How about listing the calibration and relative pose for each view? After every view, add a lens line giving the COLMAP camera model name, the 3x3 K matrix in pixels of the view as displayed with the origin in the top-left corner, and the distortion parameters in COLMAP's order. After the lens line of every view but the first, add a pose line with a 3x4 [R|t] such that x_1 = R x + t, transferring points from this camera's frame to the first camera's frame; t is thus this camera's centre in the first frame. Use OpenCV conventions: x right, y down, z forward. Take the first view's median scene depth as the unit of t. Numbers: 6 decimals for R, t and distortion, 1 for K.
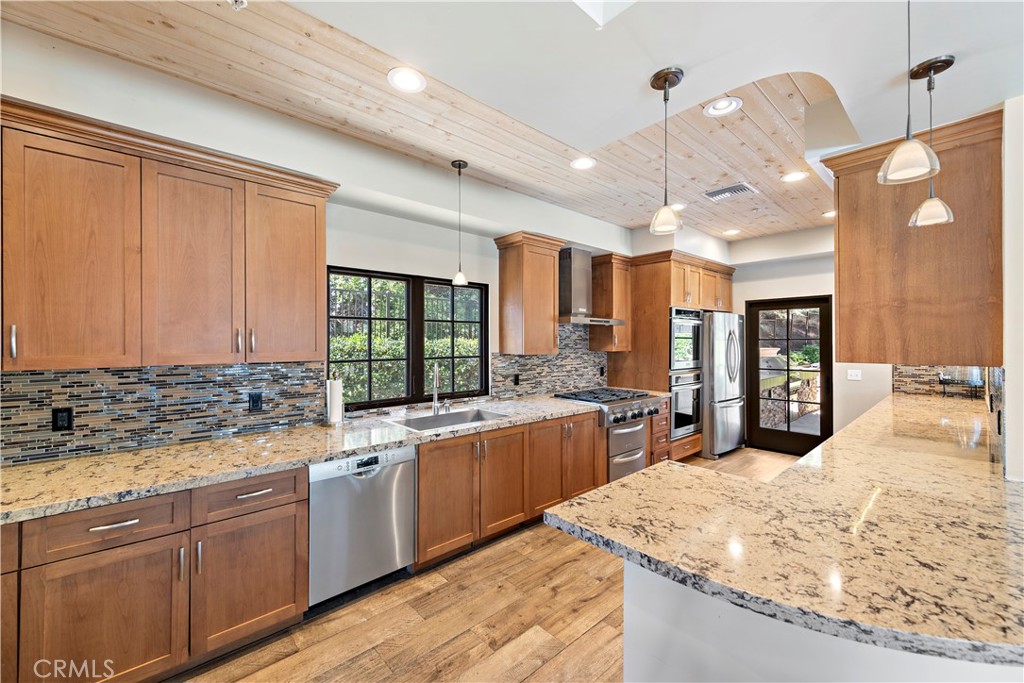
lens RADIAL K [[411.9, 0, 512.0], [0, 411.9, 341.5], [0, 0, 1]] dist [0.000044, -0.000001]
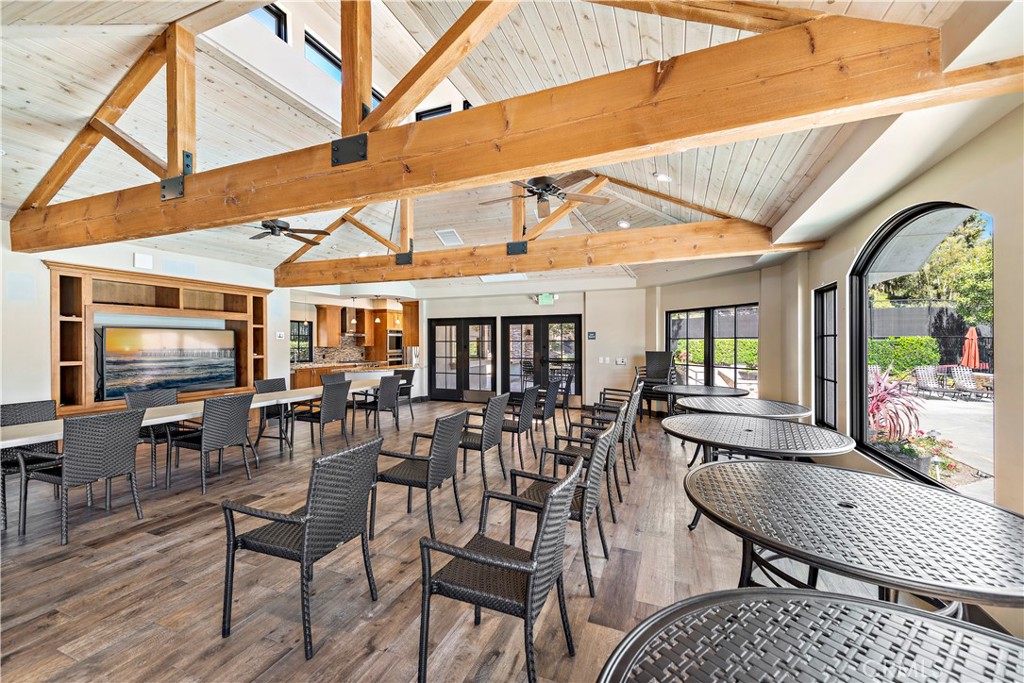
lens RADIAL K [[403.8, 0, 512.0], [0, 403.8, 341.5], [0, 0, 1]] dist [0.000218, 0.000003]
pose [[0.902282, -0.000094, 0.431145, -0.016954], [0.005115, 0.999932, -0.010487, 0.026326], [-0.431115, 0.011668, 0.902222, -1.781975]]
